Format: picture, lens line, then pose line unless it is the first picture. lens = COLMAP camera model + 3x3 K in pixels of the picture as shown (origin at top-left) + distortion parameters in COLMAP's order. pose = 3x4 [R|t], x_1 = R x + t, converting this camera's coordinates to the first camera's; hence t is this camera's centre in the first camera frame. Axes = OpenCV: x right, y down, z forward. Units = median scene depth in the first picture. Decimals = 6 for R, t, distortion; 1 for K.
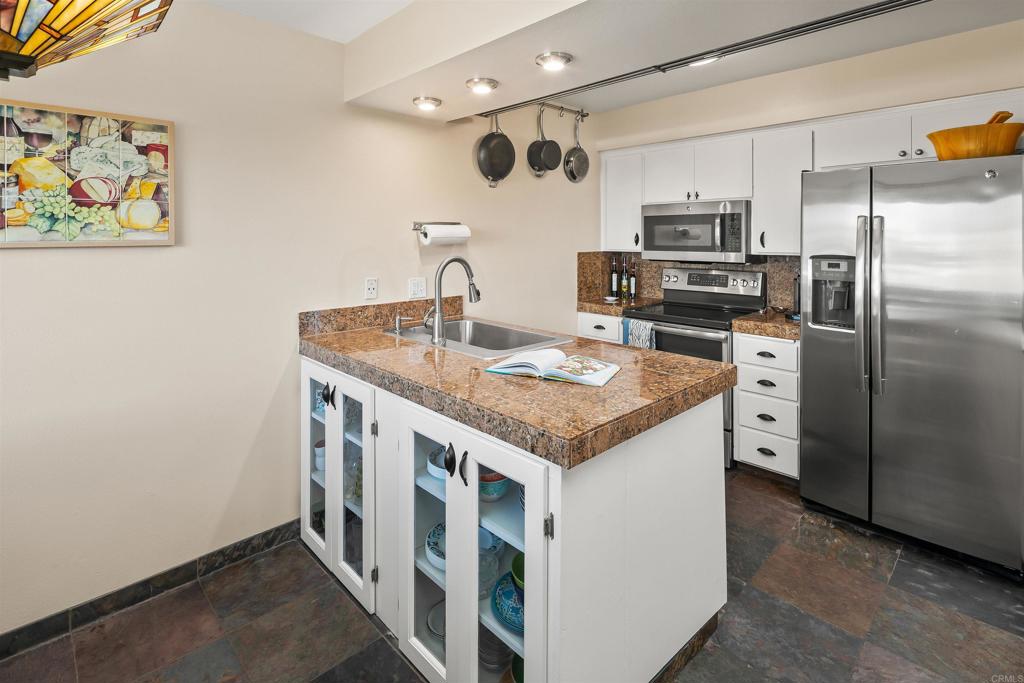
lens RADIAL K [[499.6, 0, 512.6], [0, 499.6, 238.0], [0, 0, 1]] dist [0.000509, -0.001977]
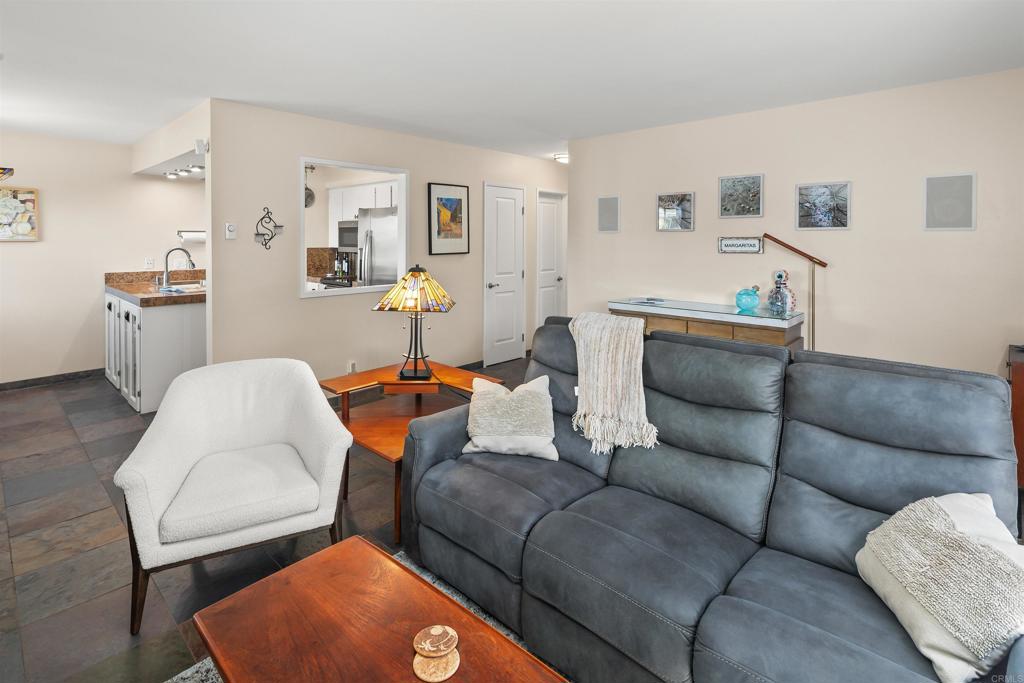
lens RADIAL K [[491.2, 0, 510.4], [0, 491.2, 246.2], [0, 0, 1]] dist [-0.001578, -0.002794]
pose [[0.998439, 0.004392, 0.055678, 1.377386], [-0.005031, 0.999923, 0.011341, 0.000025], [-0.055624, -0.011603, 0.998384, -1.388630]]
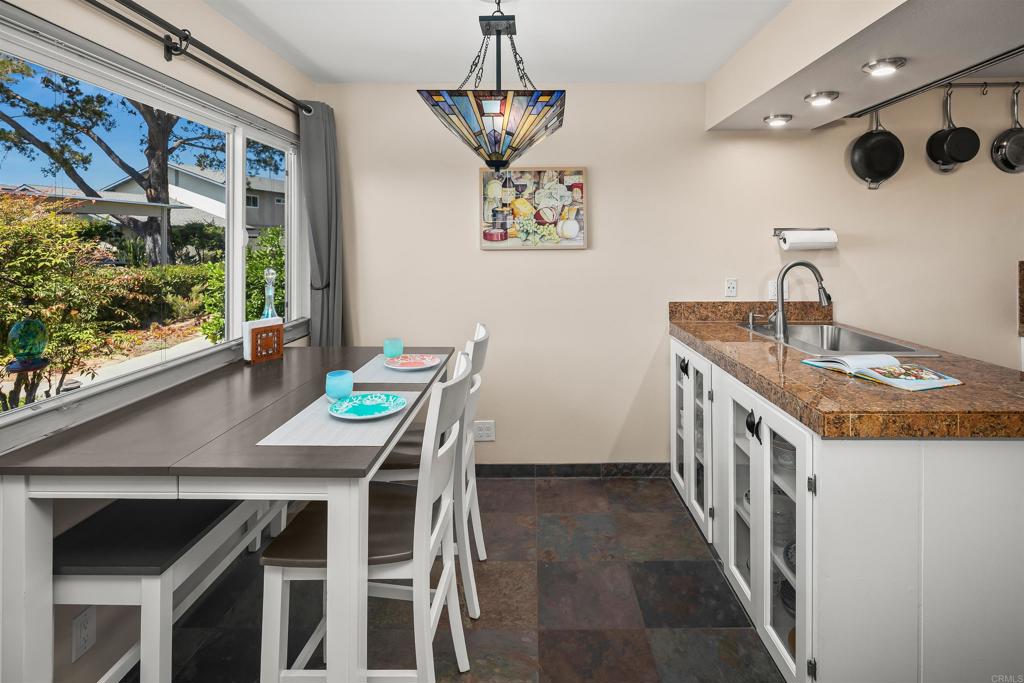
lens RADIAL K [[509.1, 0, 526.8], [0, 509.1, 242.0], [0, 0, 1]] dist [-0.000172, -0.000509]
pose [[0.705873, -0.004780, -0.708322, 0.274496], [0.002428, 0.999988, -0.004329, 0.000293], [0.708334, 0.001336, 0.705876, -0.207021]]
